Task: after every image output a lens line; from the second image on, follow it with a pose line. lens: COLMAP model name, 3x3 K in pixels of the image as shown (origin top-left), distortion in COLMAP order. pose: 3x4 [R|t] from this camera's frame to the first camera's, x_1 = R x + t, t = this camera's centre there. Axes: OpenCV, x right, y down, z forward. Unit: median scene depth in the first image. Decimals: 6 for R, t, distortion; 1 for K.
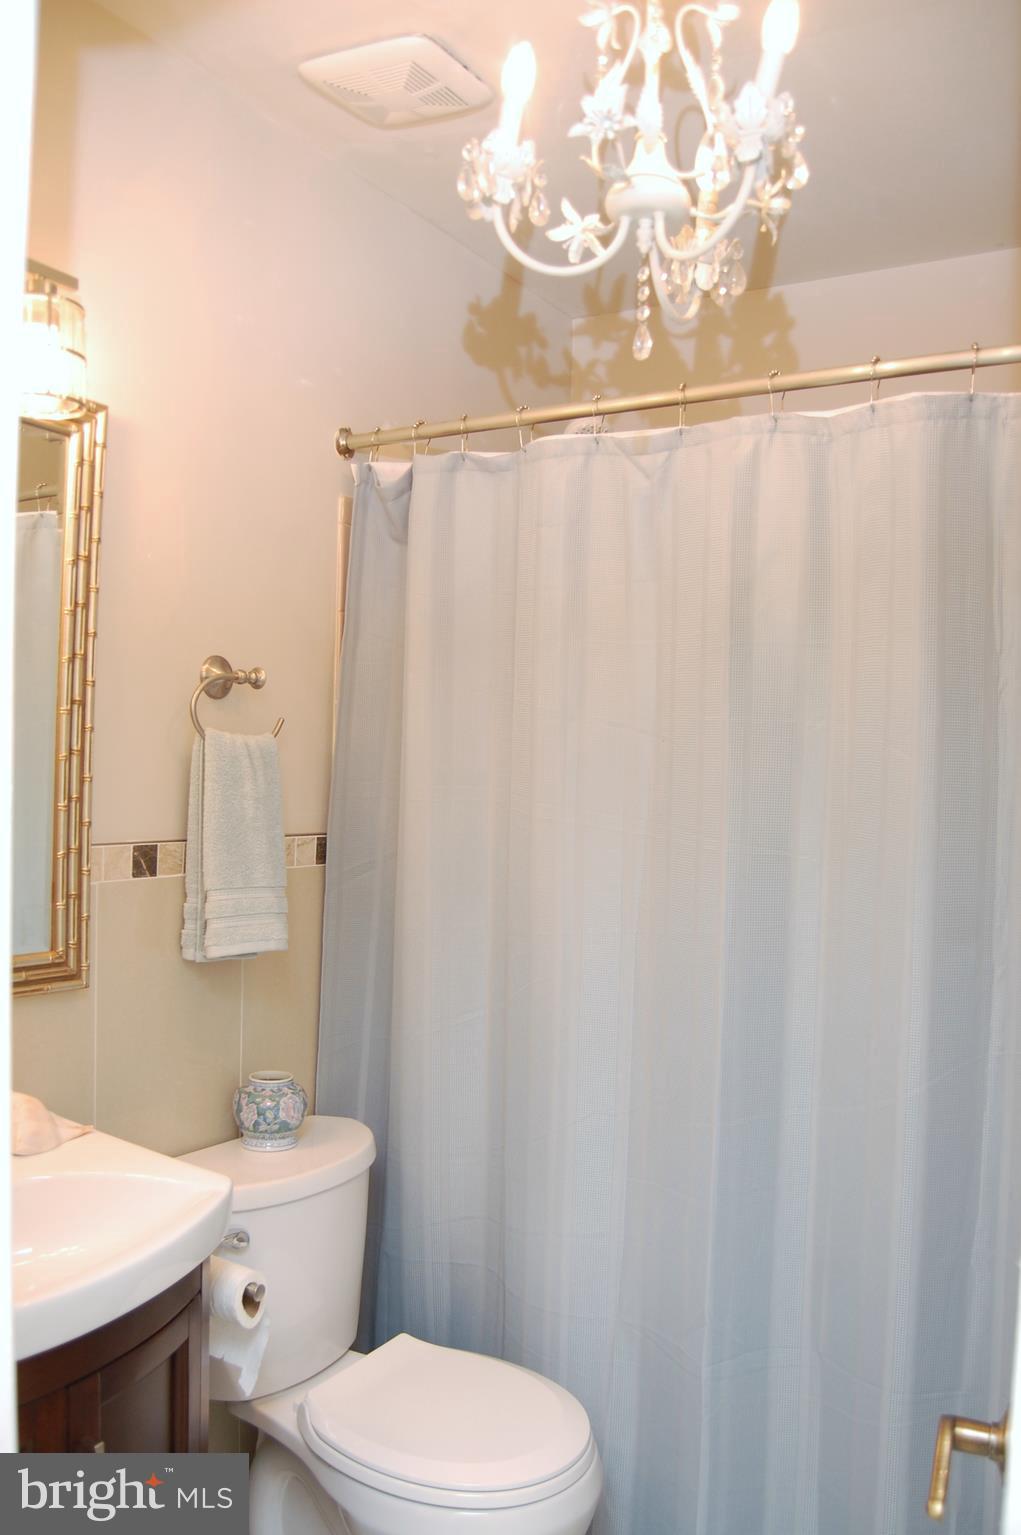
lens RADIAL K [[1251.0, 0, 514.6], [0, 1251.0, 768.9], [0, 0, 1]] dist [-0.080490, 0.013178]
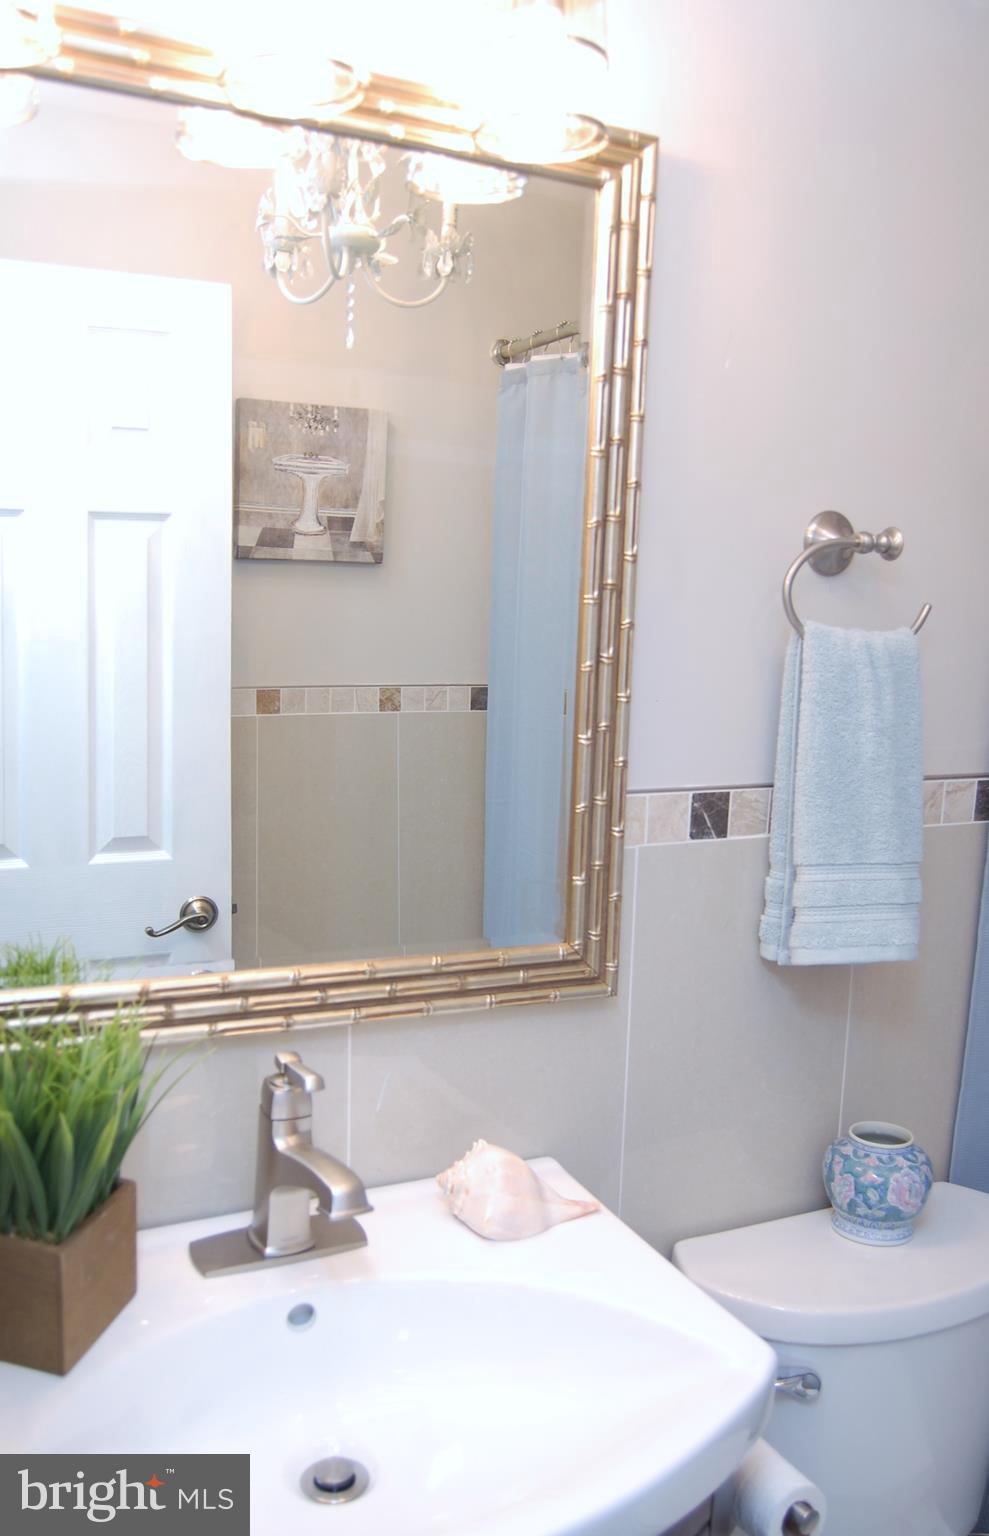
lens RADIAL K [[1270.2, 0, 499.7], [0, 1270.2, 781.4], [0, 0, 1]] dist [-0.080517, -0.007415]
pose [[0.853839, 0.067237, -0.516176, -0.034067], [-0.004925, 0.992622, 0.121152, -0.029418], [0.520514, -0.100902, 0.847870, 0.339703]]
